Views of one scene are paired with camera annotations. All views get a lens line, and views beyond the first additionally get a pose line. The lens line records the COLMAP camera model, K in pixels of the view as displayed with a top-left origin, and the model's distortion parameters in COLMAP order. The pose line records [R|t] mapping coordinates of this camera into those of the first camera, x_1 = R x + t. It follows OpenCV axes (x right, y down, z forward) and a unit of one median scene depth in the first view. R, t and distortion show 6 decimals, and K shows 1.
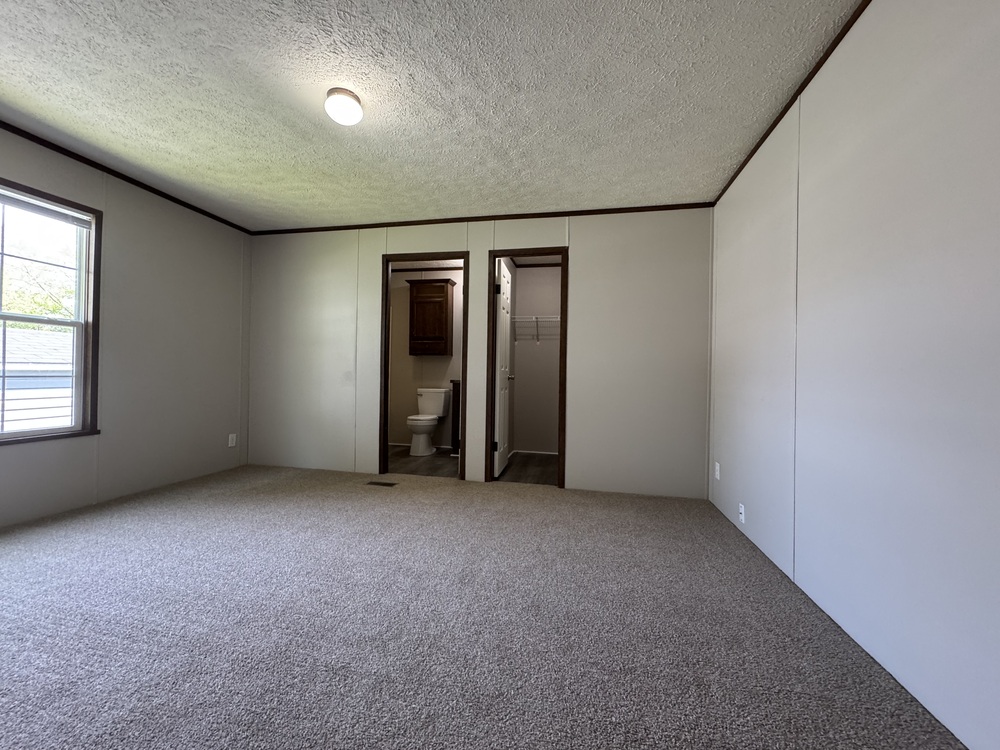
lens RADIAL K [[458.6, 0, 500.0], [0, 458.6, 375.0], [0, 0, 1]] dist [-0.000875, -0.000149]
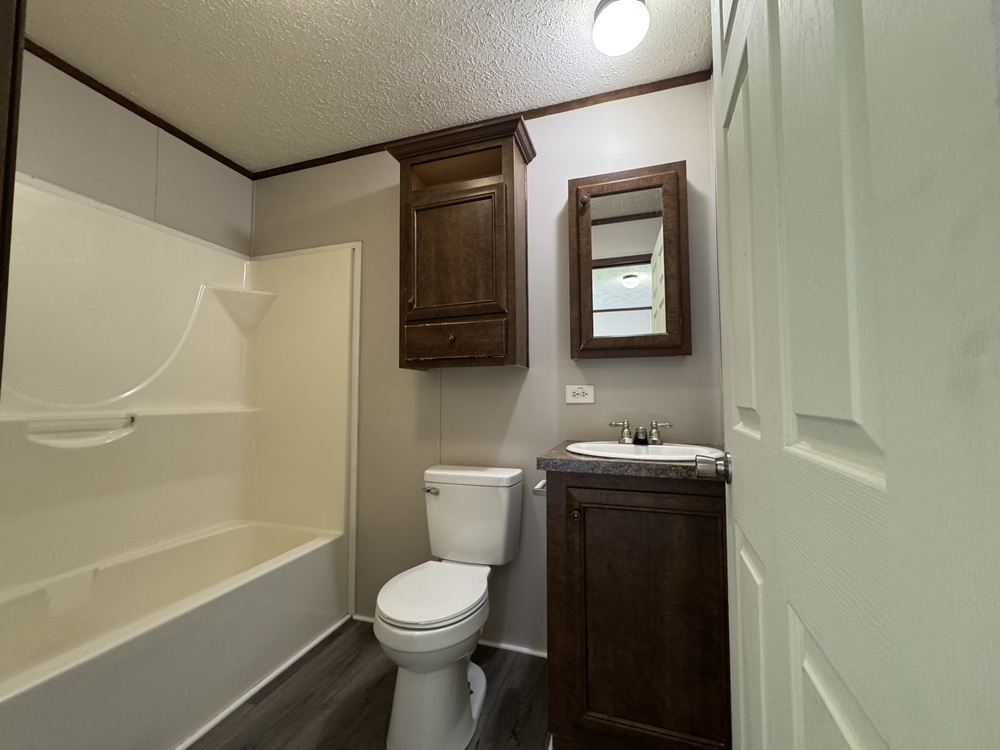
lens RADIAL K [[404.5, 0, 500.0], [0, 404.5, 375.0], [0, 0, 1]] dist [-0.002321, -0.000340]
pose [[0.993901, -0.025585, -0.107263, -0.095290], [0.020549, 0.998646, -0.047796, -0.022782], [0.108340, 0.045300, 0.993081, 0.720197]]
